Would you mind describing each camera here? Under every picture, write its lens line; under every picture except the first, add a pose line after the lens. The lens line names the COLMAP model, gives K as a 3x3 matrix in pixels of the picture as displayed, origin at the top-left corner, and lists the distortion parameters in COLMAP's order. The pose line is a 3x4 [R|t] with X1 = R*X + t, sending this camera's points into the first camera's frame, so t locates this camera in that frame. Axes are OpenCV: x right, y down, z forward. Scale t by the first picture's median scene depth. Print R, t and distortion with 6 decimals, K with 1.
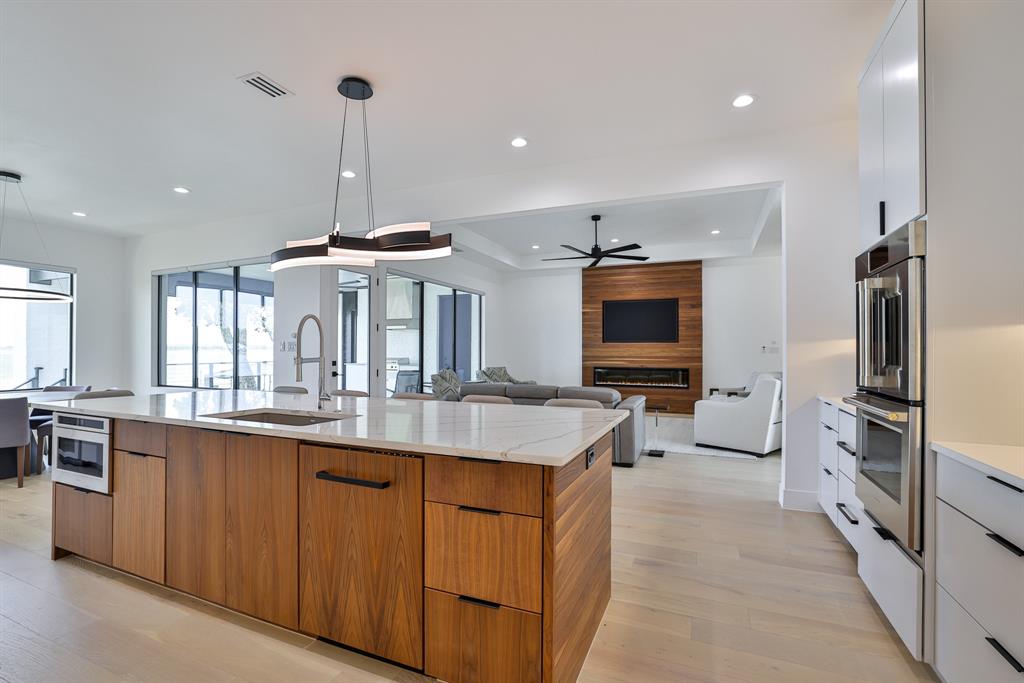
lens RADIAL K [[473.2, 0, 505.5], [0, 473.2, 347.1], [0, 0, 1]] dist [-0.031973, 0.009863]
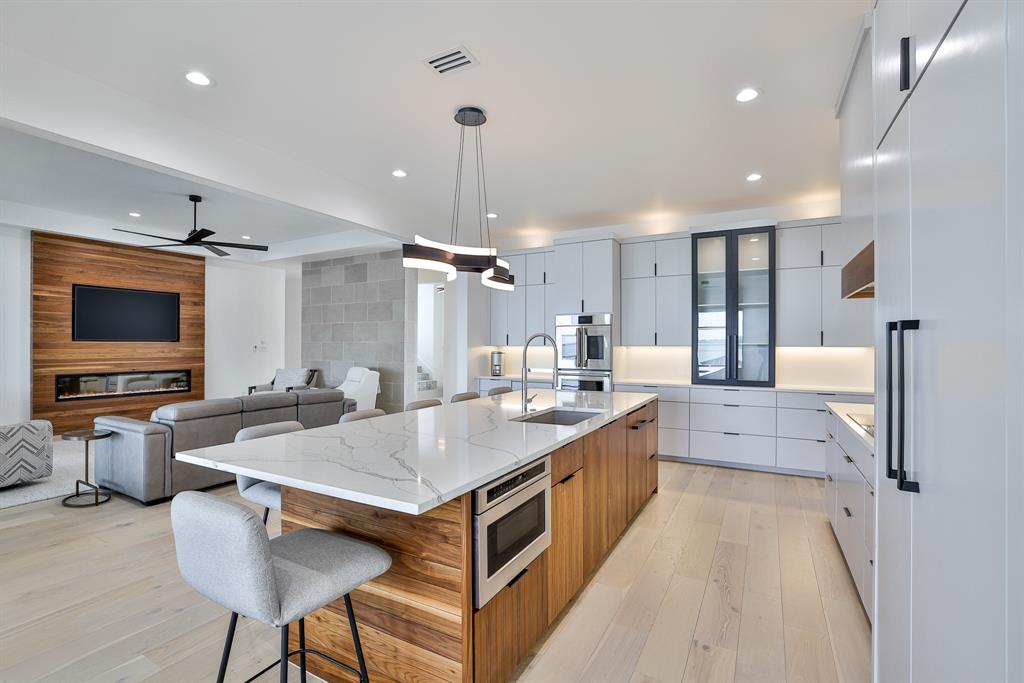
lens RADIAL K [[473.2, 0, 510.4], [0, 473.2, 343.8], [0, 0, 1]] dist [-0.031973, 0.009863]
pose [[0.096921, -0.000989, 0.995292, -0.467676], [-0.008426, 0.999963, 0.001815, -0.012808], [-0.995256, -0.008563, 0.096909, 0.271802]]
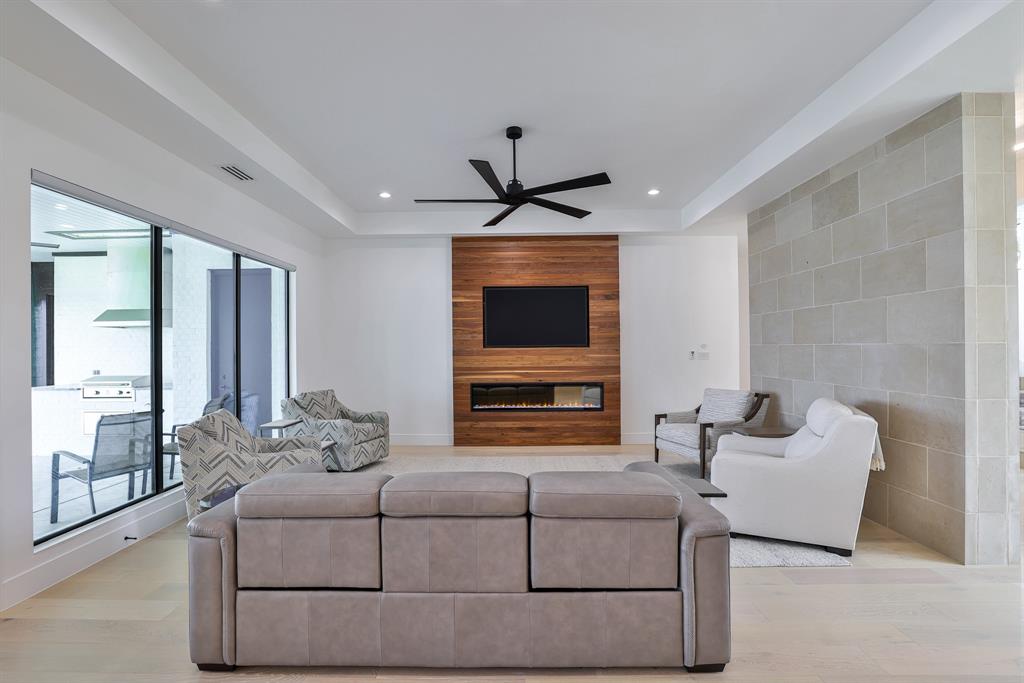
lens RADIAL K [[473.2, 0, 504.7], [0, 473.2, 345.5], [0, 0, 1]] dist [-0.031973, 0.009863]
pose [[0.923472, -0.010524, 0.383521, -0.030313], [0.010035, 0.999944, 0.003276, -0.015508], [-0.383534, 0.000823, 0.923526, 0.377449]]
